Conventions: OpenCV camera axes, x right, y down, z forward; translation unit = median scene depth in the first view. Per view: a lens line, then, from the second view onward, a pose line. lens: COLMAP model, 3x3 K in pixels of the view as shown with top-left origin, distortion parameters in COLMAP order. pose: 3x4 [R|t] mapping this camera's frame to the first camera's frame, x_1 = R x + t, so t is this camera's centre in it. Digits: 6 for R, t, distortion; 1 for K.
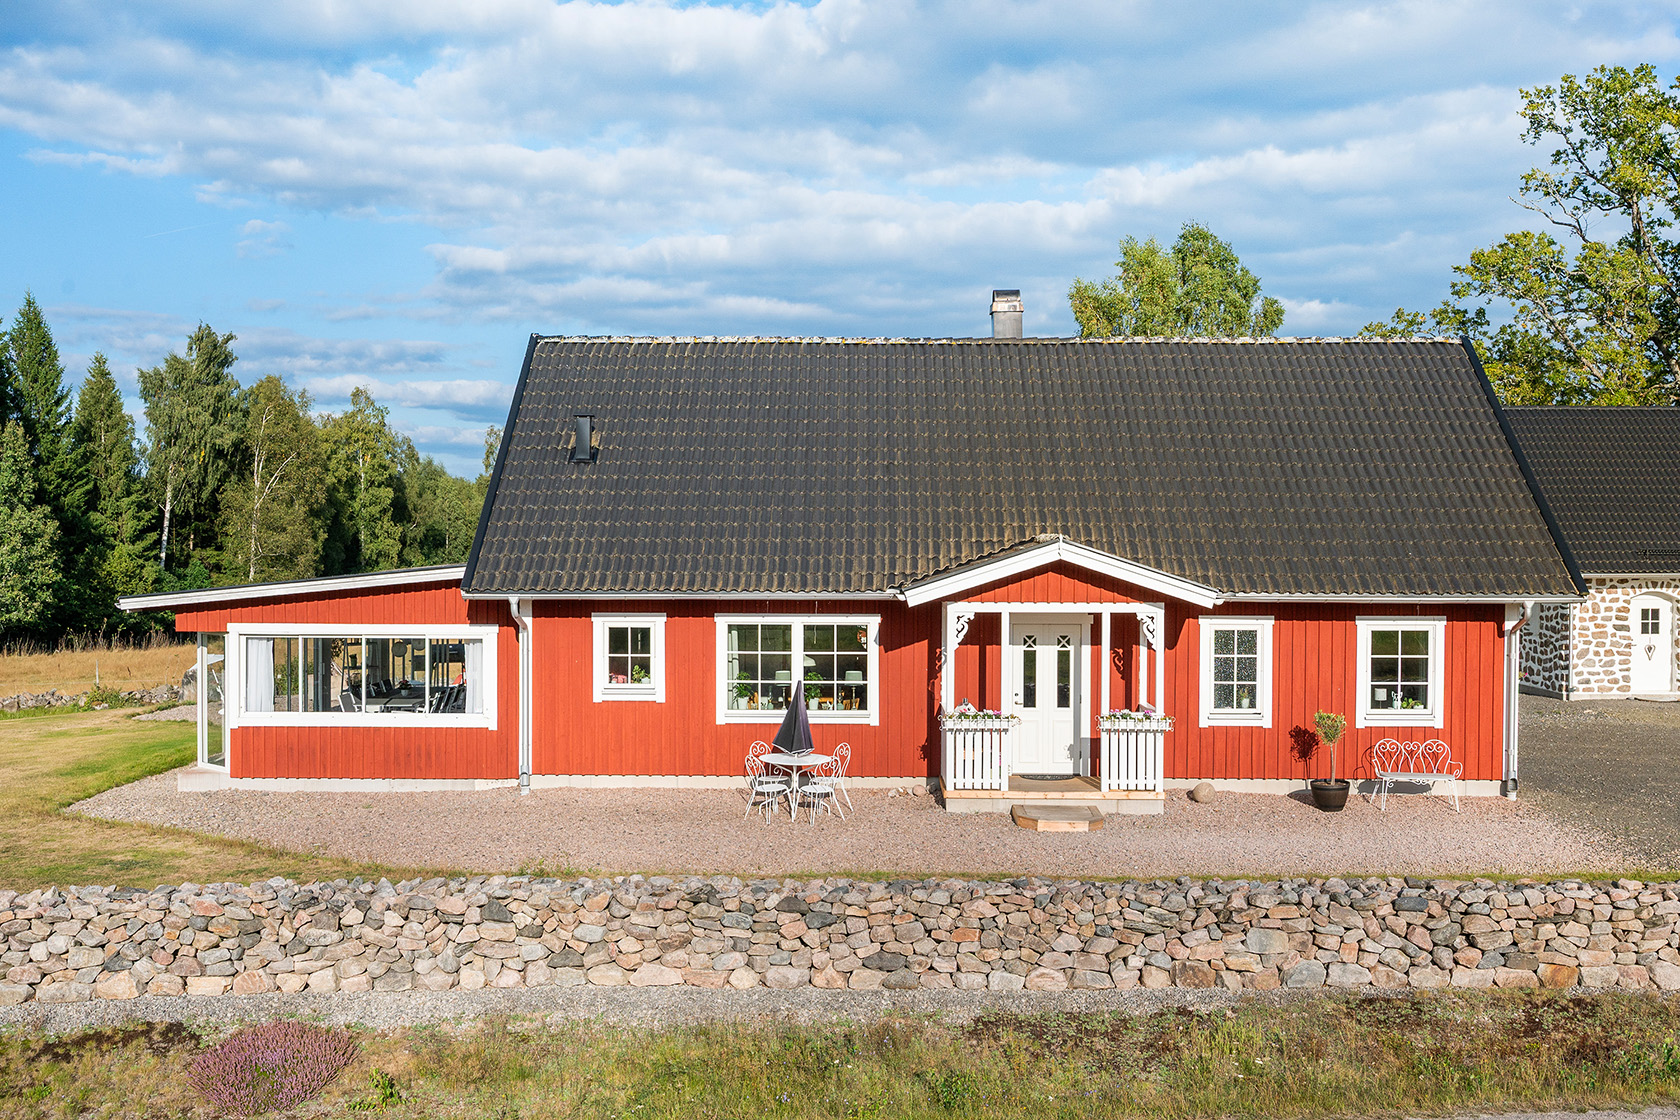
lens RADIAL K [[1931.1, 0, 839.9], [0, 1931.1, 562.0], [0, 0, 1]] dist [-0.075937, 0.000000]
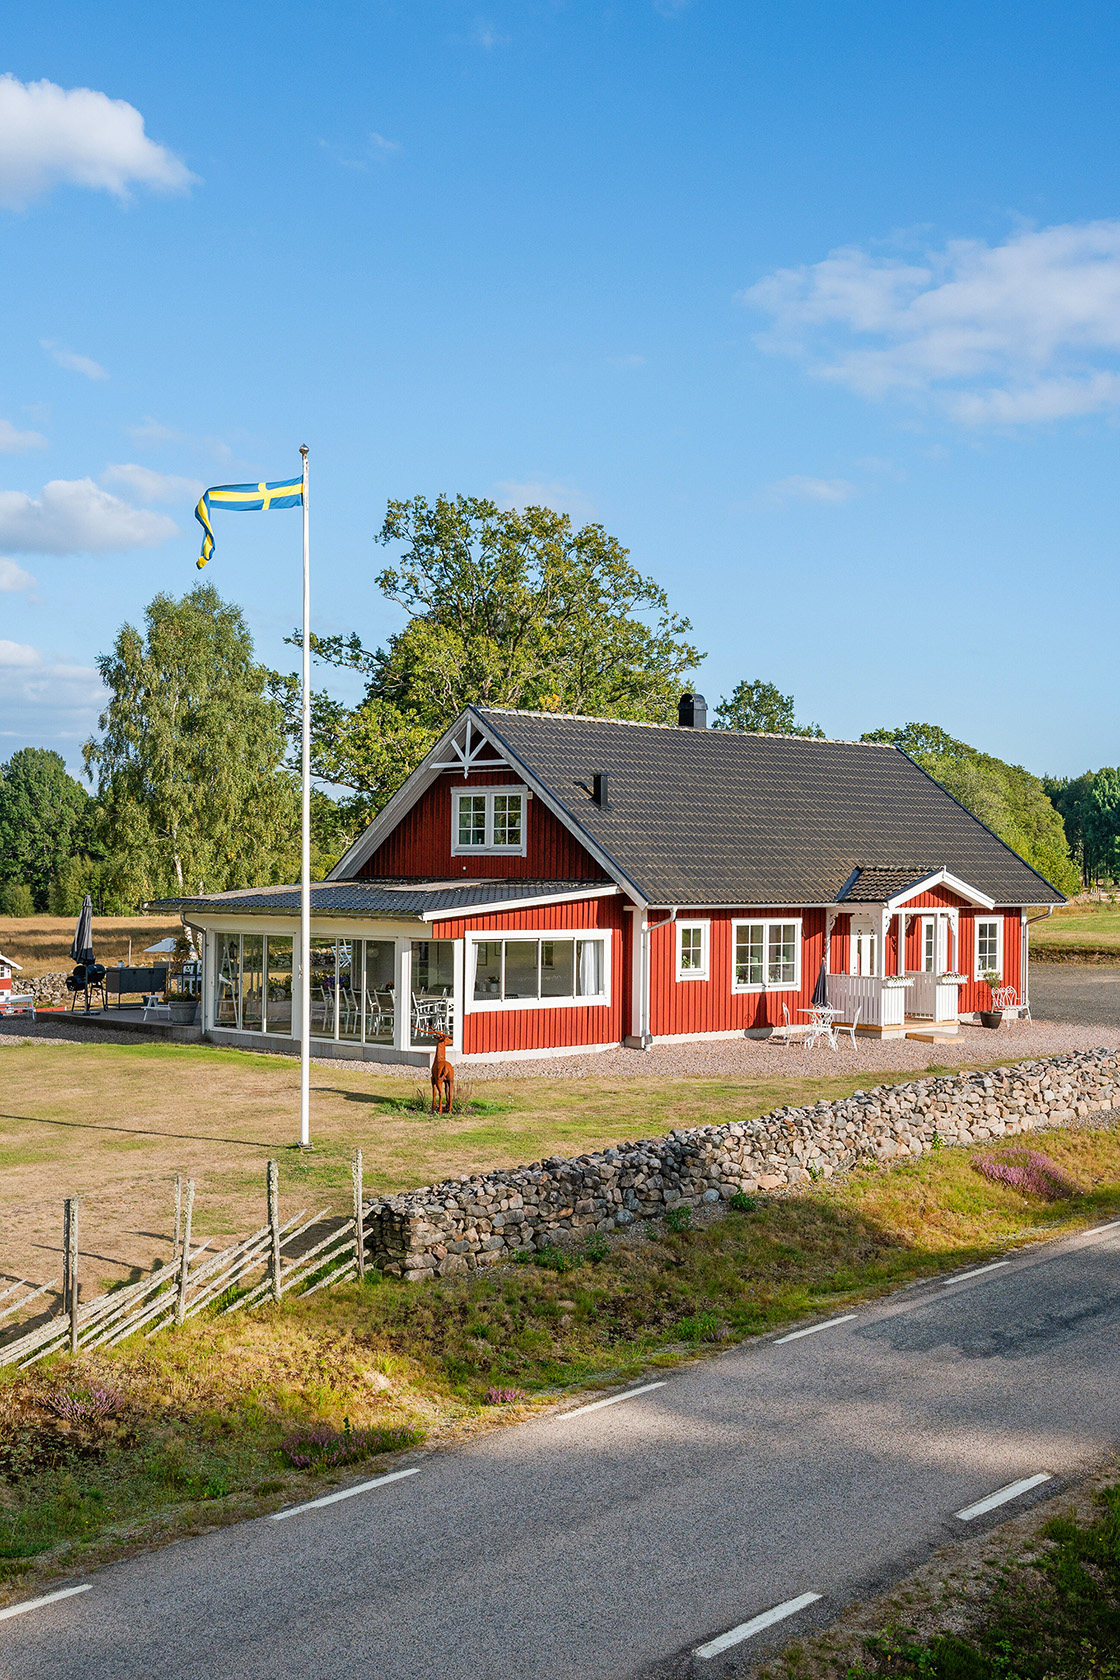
lens RADIAL K [[1905.8, 0, 559.4], [0, 1905.8, 842.5], [0, 0, 1]] dist [-0.003088, 0.000000]
pose [[0.688370, 0.016749, 0.725166, -1.193180], [-0.008540, 0.999851, -0.014987, -0.007436], [-0.725309, 0.004123, 0.688411, 0.106862]]
